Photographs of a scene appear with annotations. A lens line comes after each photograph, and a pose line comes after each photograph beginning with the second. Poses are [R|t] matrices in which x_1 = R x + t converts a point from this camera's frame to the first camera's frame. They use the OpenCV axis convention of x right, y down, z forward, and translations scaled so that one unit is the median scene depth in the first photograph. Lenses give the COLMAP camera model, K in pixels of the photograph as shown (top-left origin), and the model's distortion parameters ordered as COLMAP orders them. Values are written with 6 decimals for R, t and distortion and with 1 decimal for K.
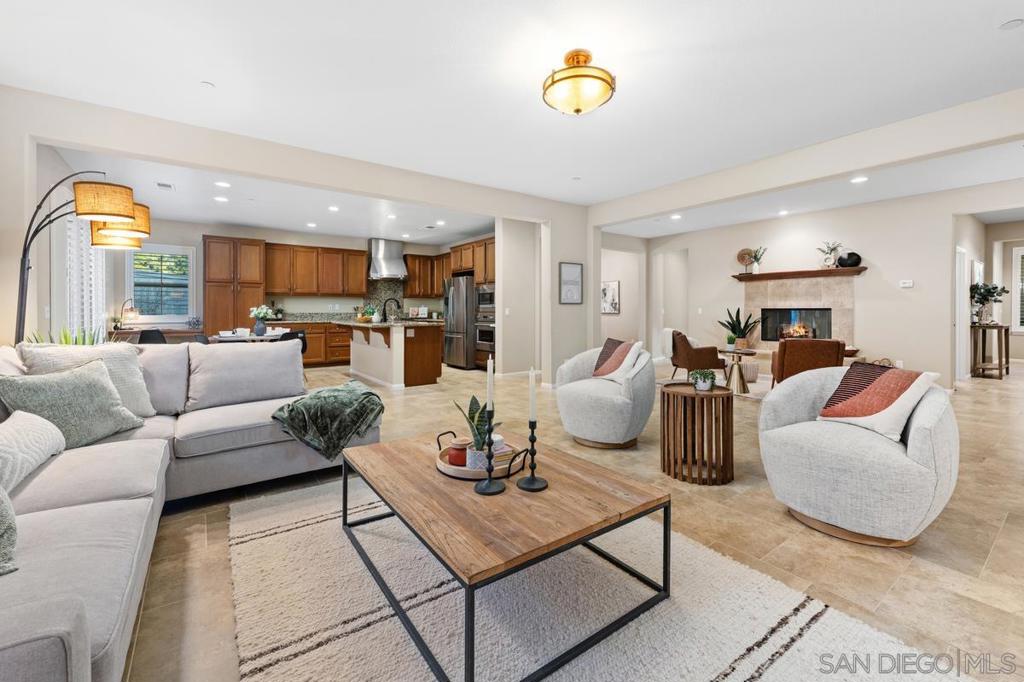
lens RADIAL K [[437.7, 0, 524.5], [0, 437.7, 311.4], [0, 0, 1]] dist [0.013181, -0.000072]
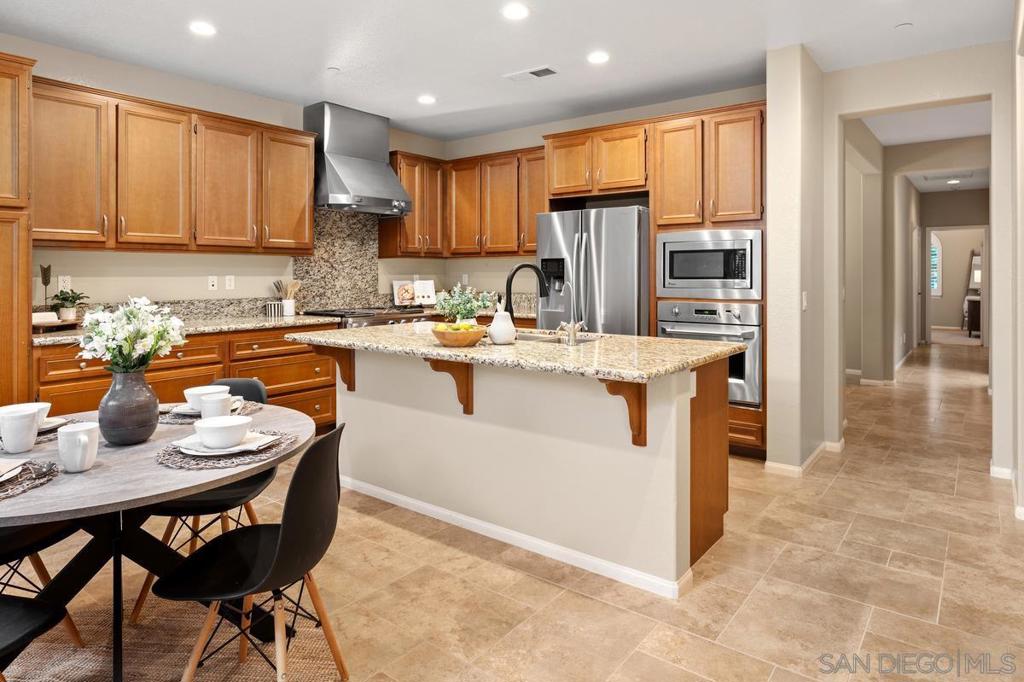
lens RADIAL K [[622.6, 0, 516.3], [0, 622.6, 275.2], [0, 0, 1]] dist [-0.001291, -0.001699]
pose [[0.961556, 0.000006, 0.274609, -0.370396], [-0.001004, 0.999993, 0.003496, -0.019733], [-0.274607, -0.003637, 0.961550, 0.482654]]
